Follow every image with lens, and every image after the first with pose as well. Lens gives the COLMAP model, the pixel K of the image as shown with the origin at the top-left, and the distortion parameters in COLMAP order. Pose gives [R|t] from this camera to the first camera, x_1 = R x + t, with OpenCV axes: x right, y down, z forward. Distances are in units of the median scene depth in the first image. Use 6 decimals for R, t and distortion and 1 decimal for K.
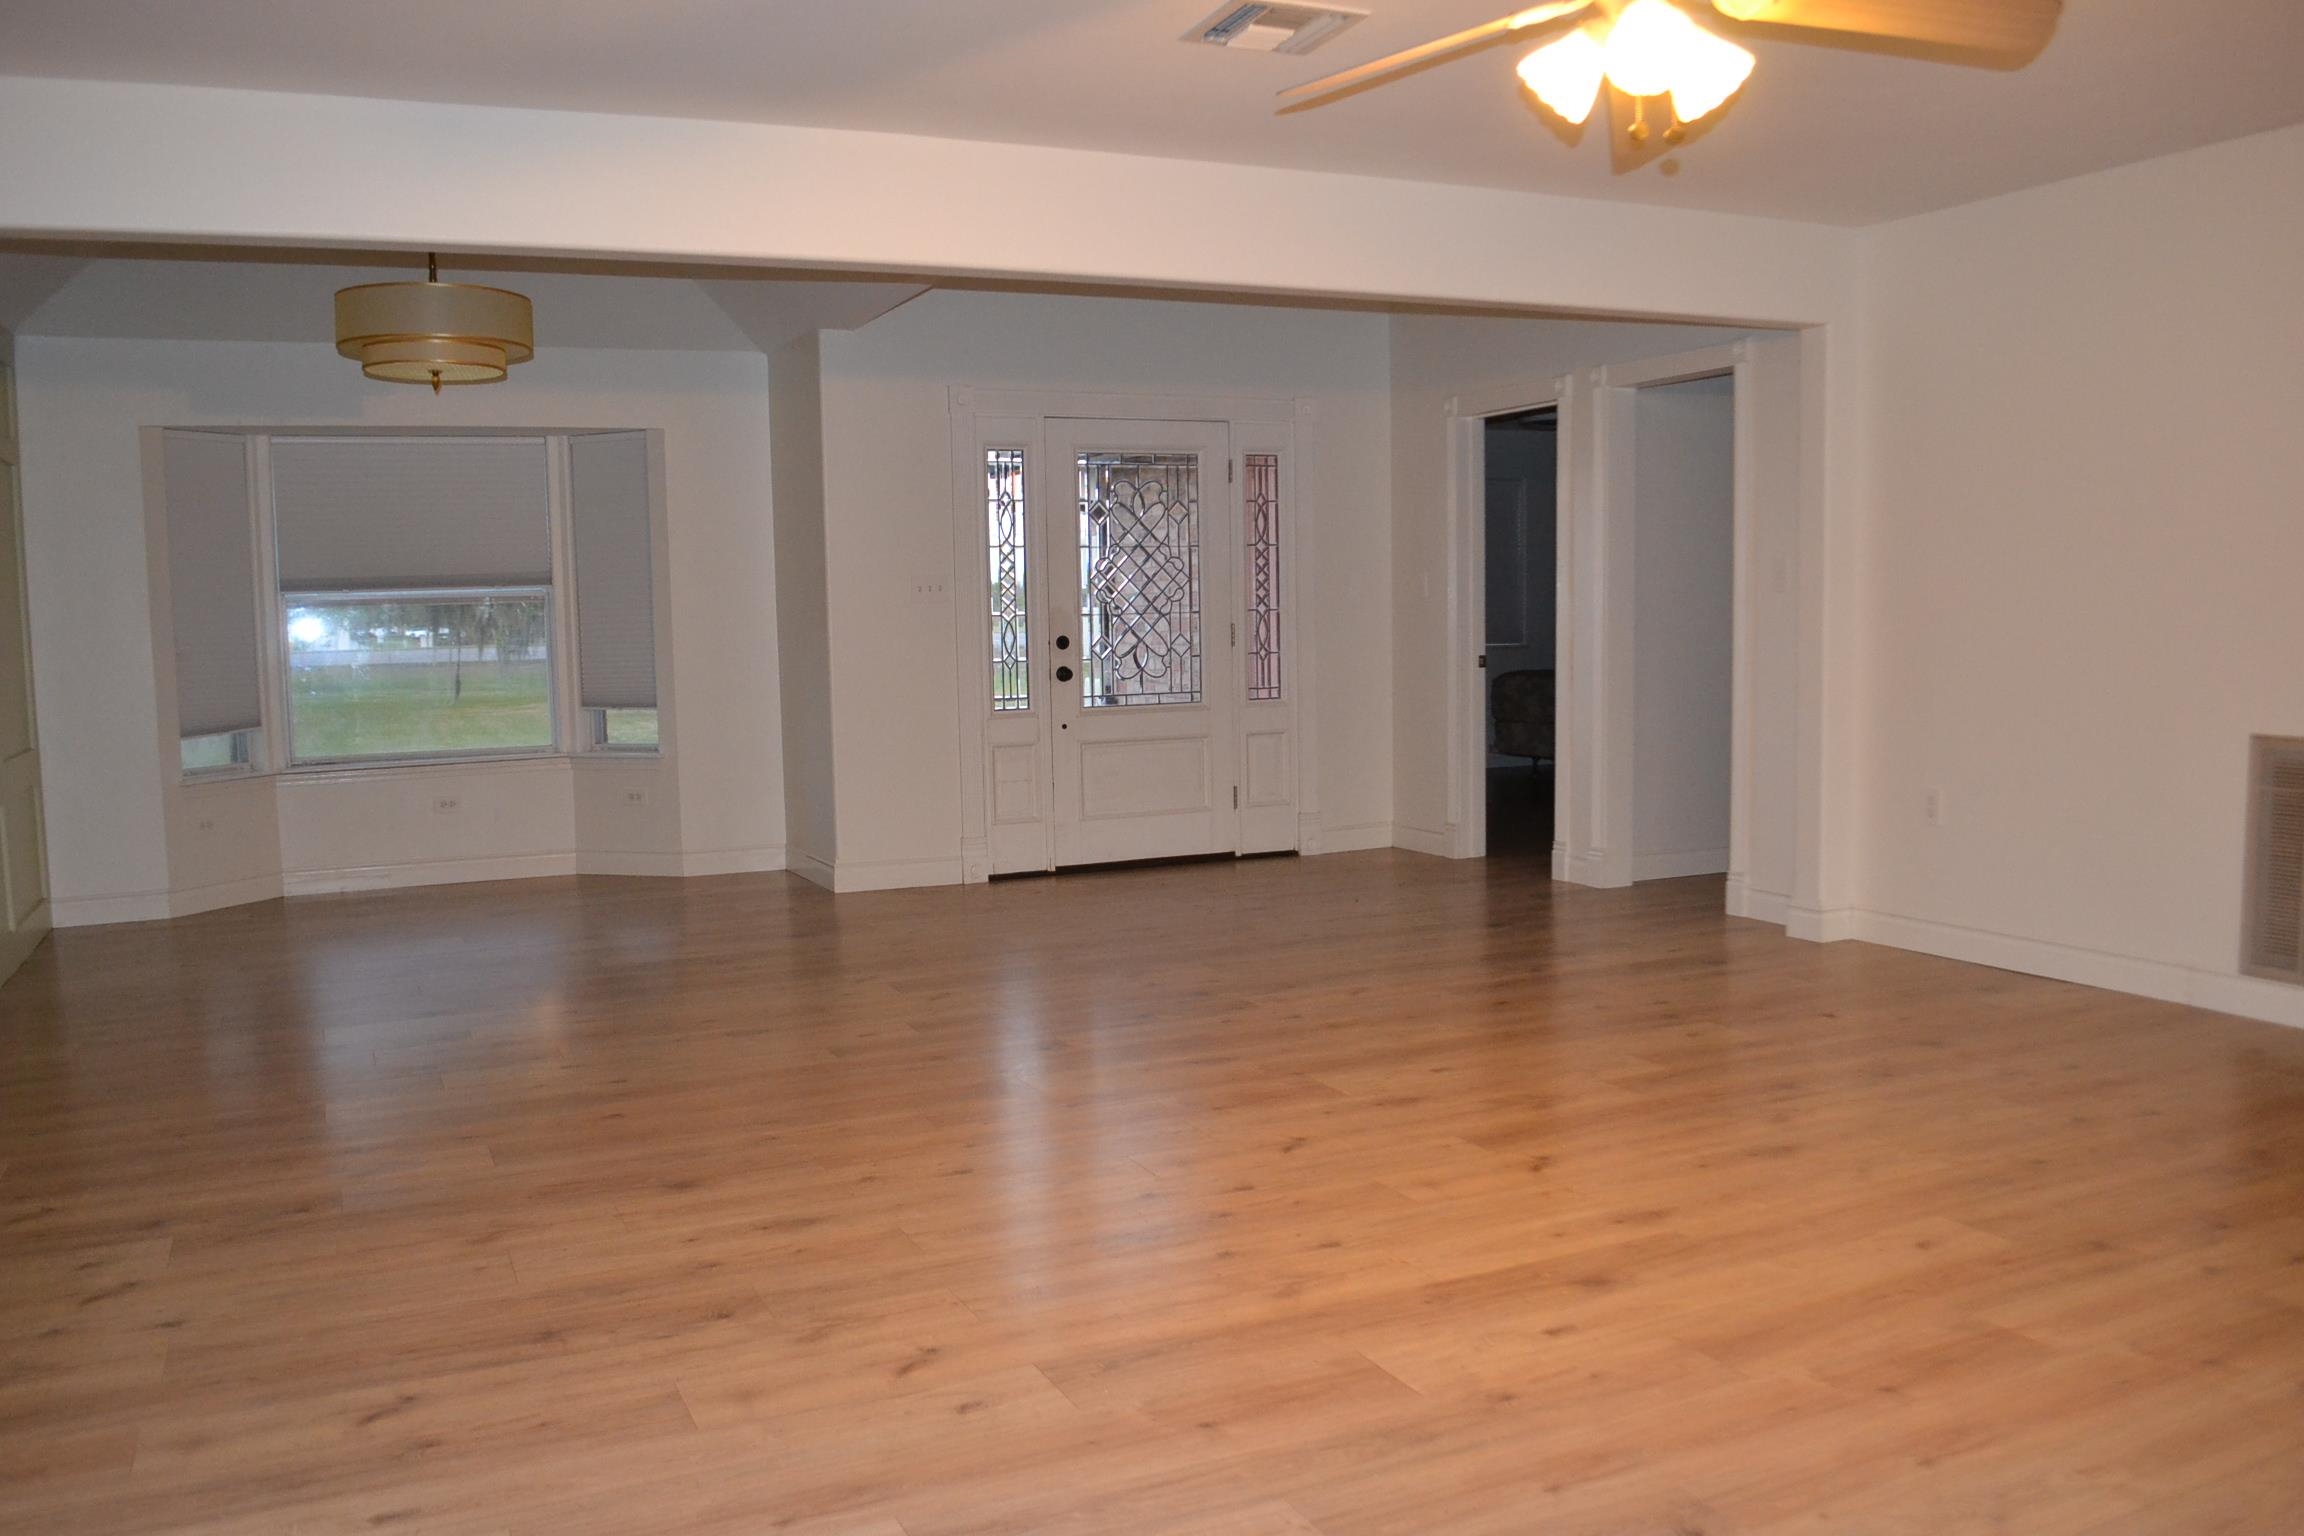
lens RADIAL K [[1883.5, 0, 1152.0], [0, 1883.5, 768.0], [0, 0, 1]] dist [-0.079392, 0.002975]
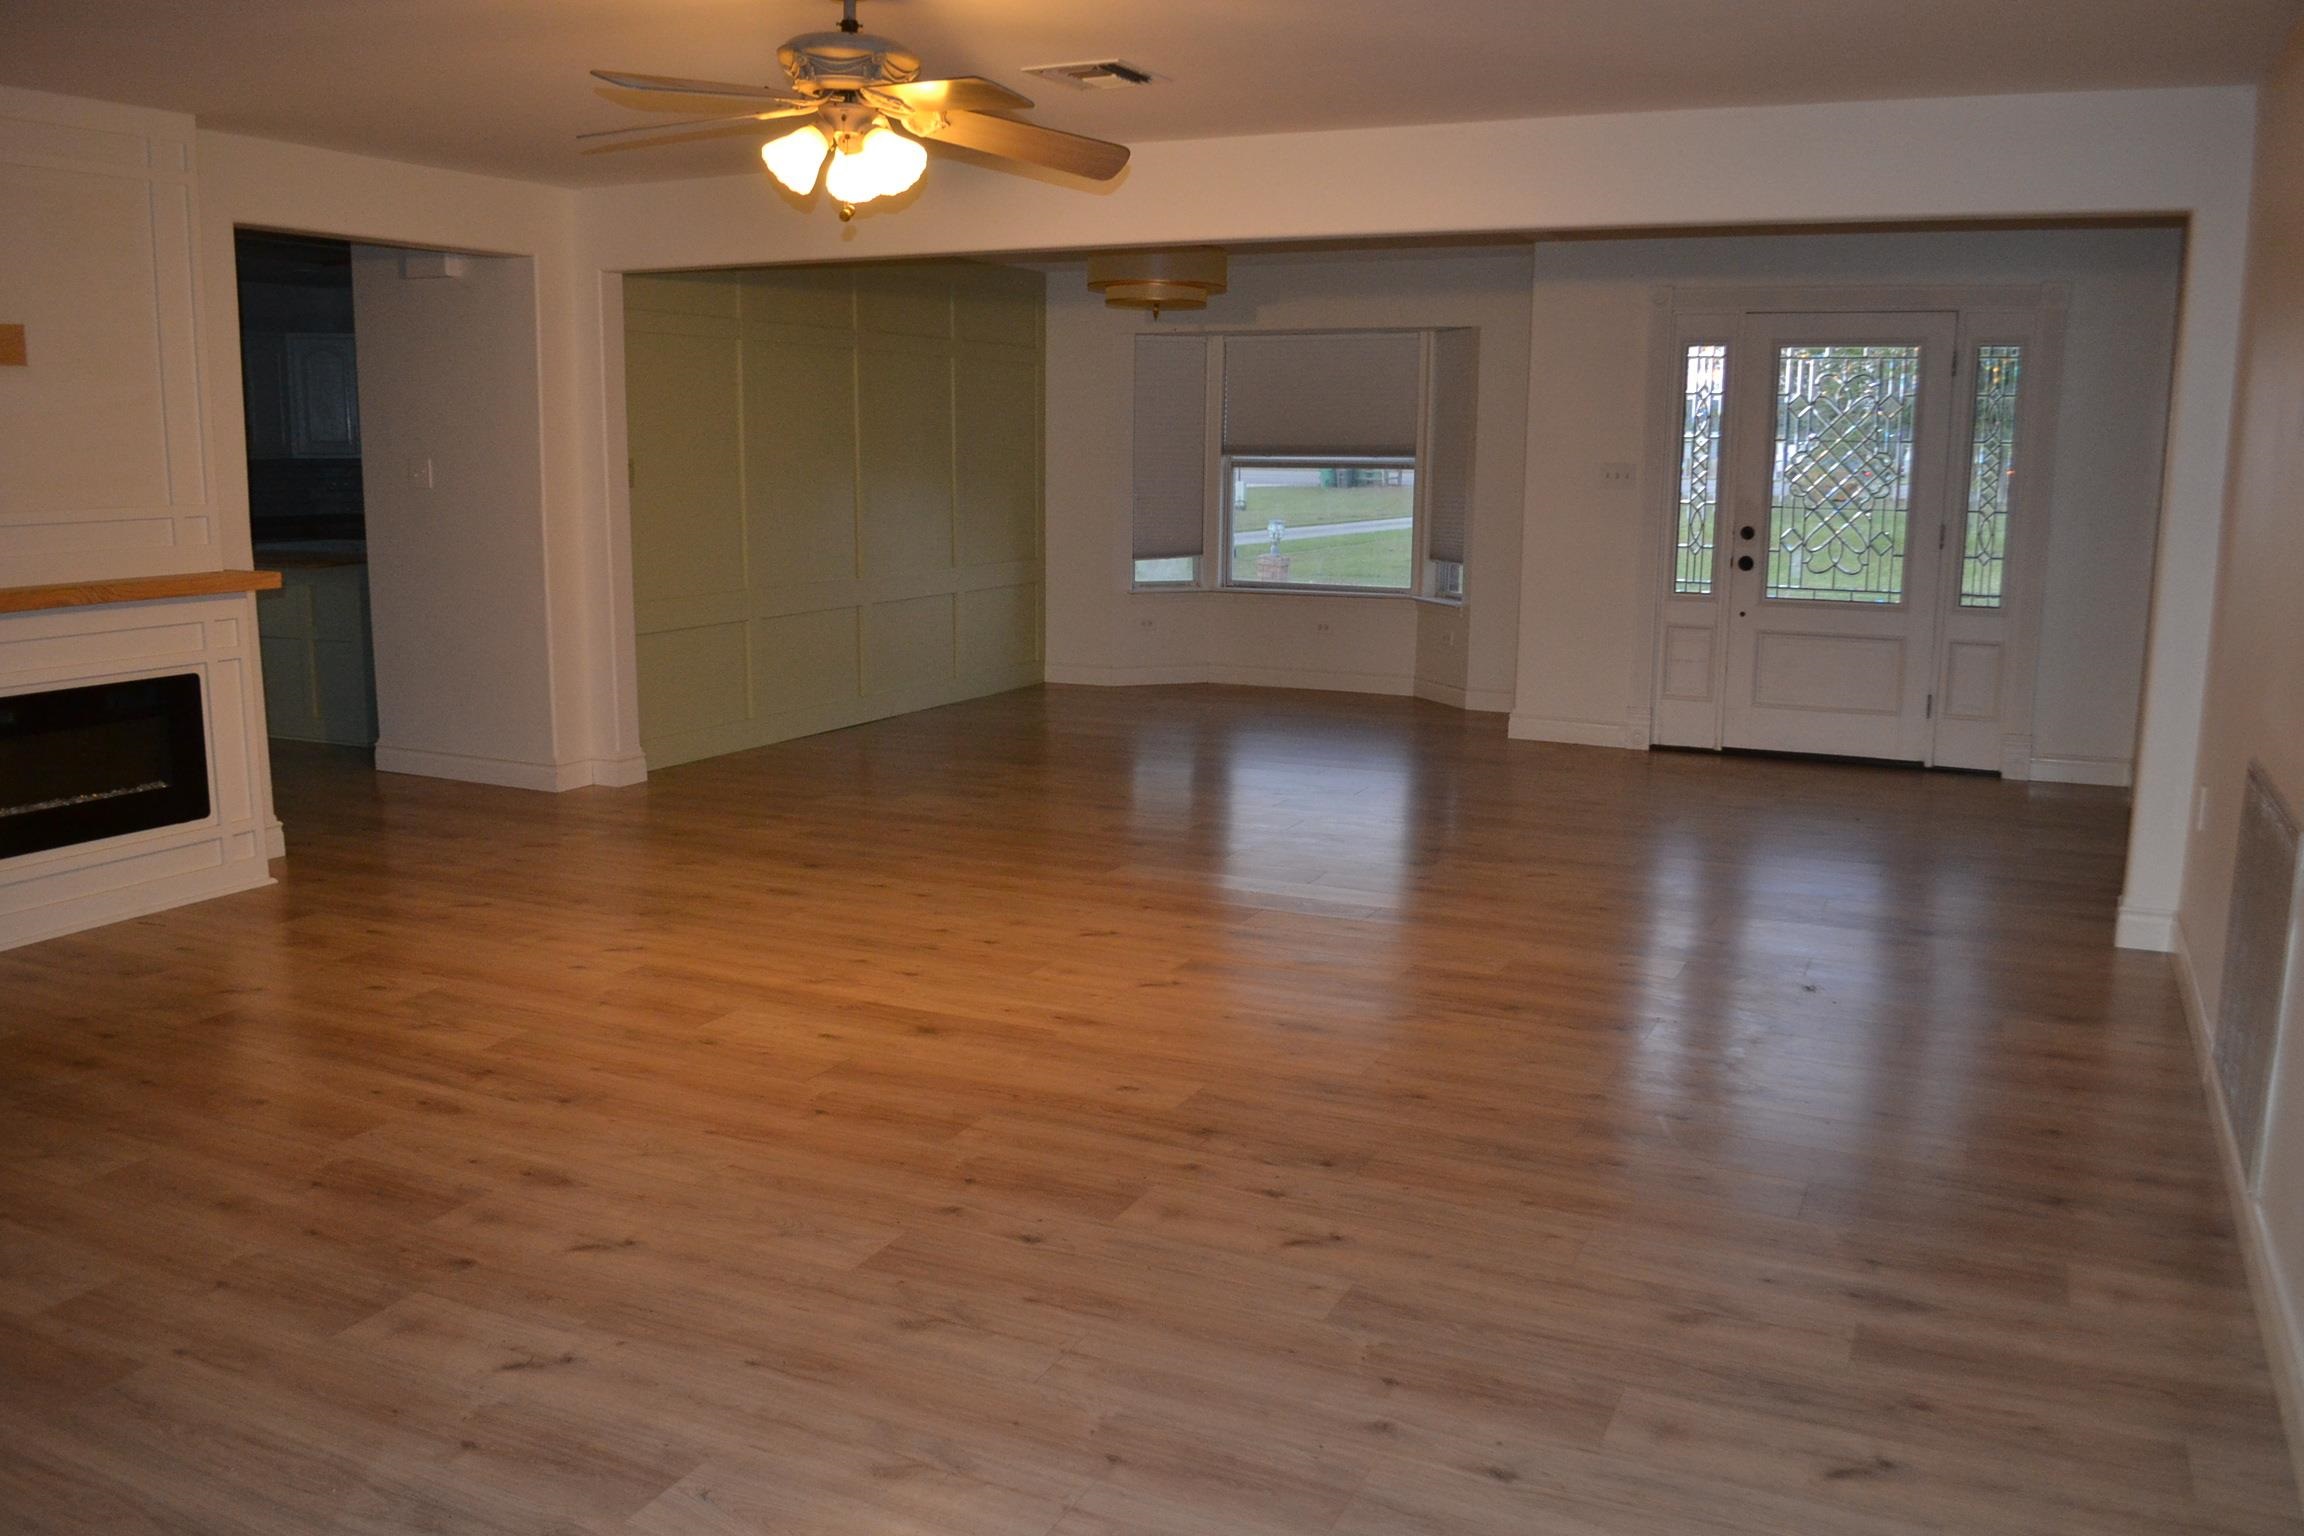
lens RADIAL K [[1883.5, 0, 1152.0], [0, 1883.5, 768.0], [0, 0, 1]] dist [-0.079392, 0.002975]
pose [[0.633569, 0.157599, -0.757465, 1.078038], [-0.087540, 0.987349, 0.132208, -0.091727], [0.768718, -0.017454, 0.639350, 0.186323]]
